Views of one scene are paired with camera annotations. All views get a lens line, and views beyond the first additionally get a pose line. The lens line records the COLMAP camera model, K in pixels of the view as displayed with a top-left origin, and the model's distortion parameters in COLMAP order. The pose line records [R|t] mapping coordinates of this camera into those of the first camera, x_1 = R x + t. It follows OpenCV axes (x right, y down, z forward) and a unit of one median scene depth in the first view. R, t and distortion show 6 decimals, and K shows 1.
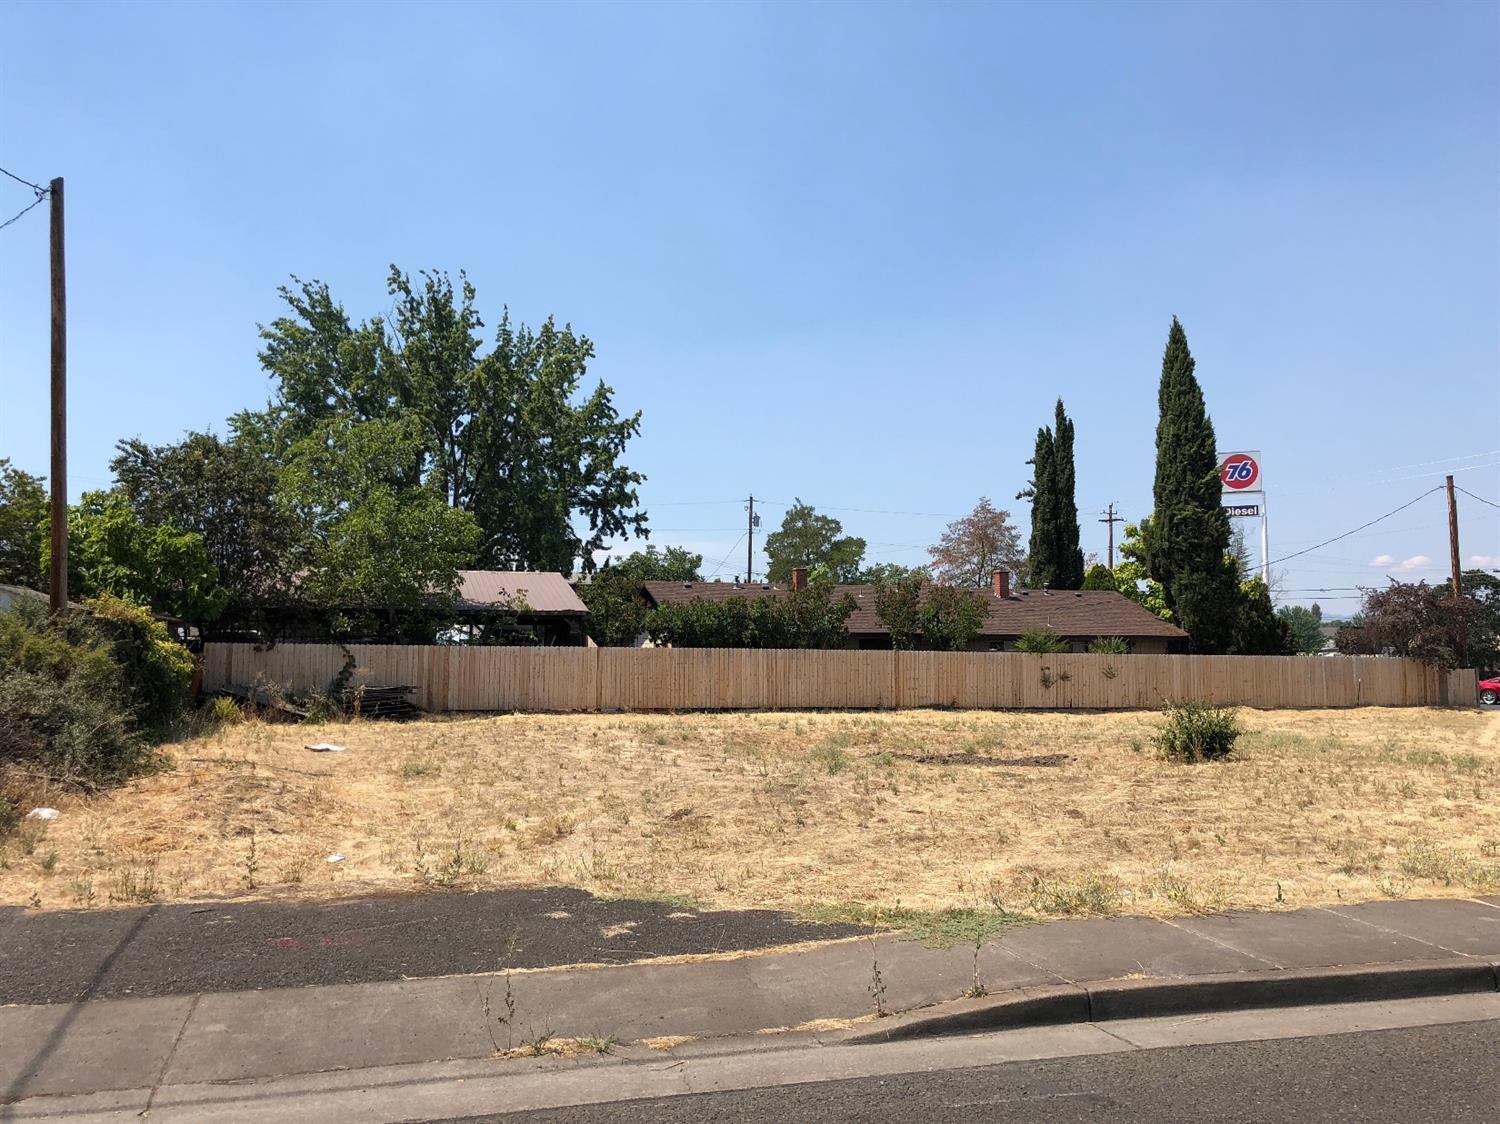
lens RADIAL K [[1207.8, 0, 759.1], [0, 1207.8, 551.4], [0, 0, 1]] dist [0.020159, 0.004931]
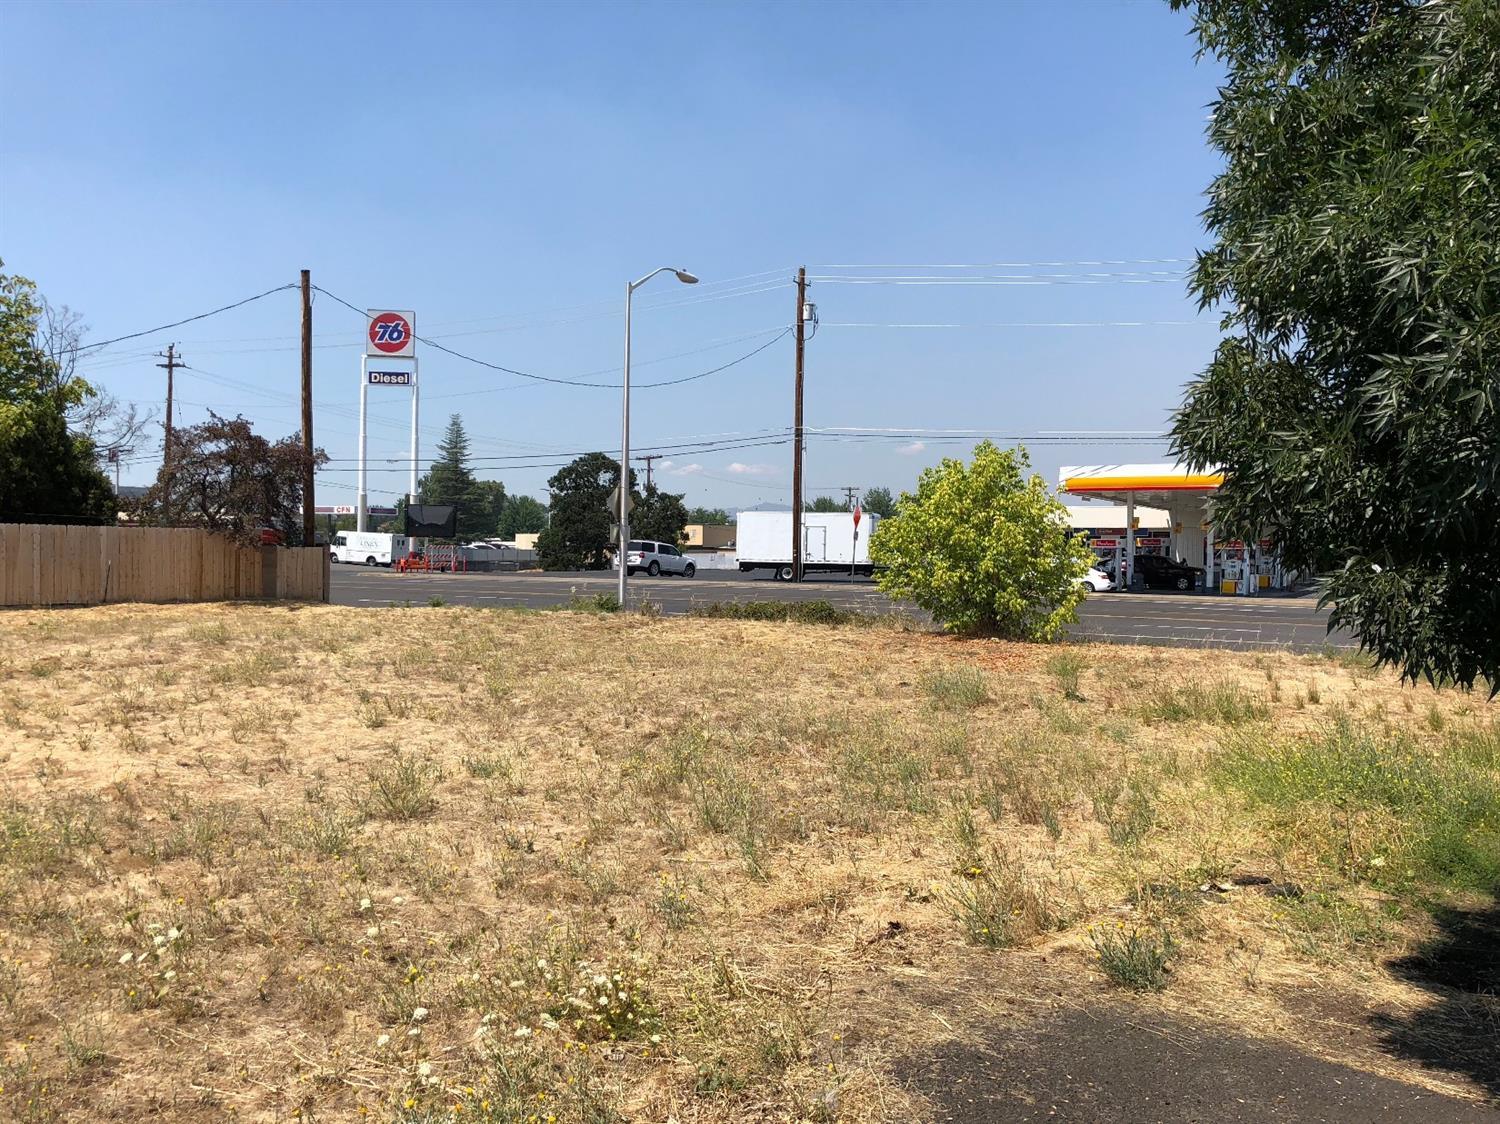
lens RADIAL K [[1227.1, 0, 752.4], [0, 1227.1, 557.2], [0, 0, 1]] dist [0.044349, -0.051023]
pose [[0.850532, 0.003847, 0.525909, 0.424305], [-0.053191, 0.995475, 0.078741, 0.032519], [-0.523226, -0.094945, 0.846888, 0.258410]]
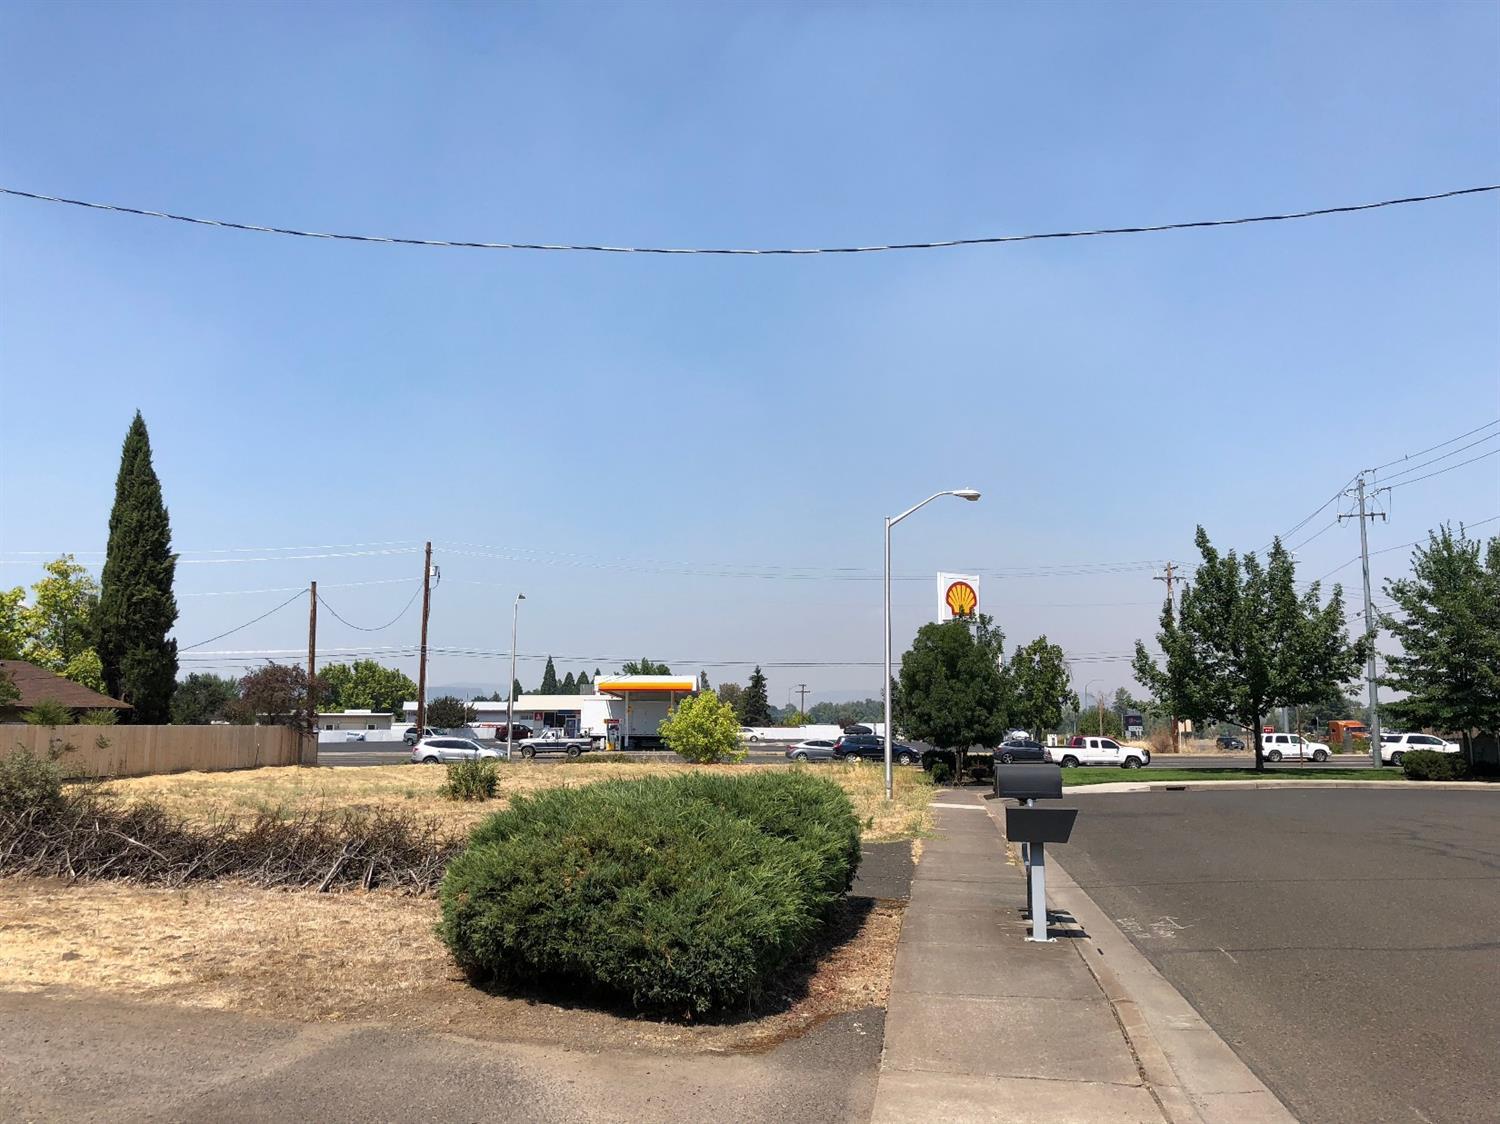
lens RADIAL K [[1199.4, 0, 750.7], [0, 1199.4, 537.5], [0, 0, 1]] dist [0.079437, -0.122642]
pose [[0.430903, 0.132227, 0.892658, -0.384996], [-0.074157, 0.991049, -0.111004, -0.001214], [-0.899346, -0.018365, 0.436851, 0.032982]]
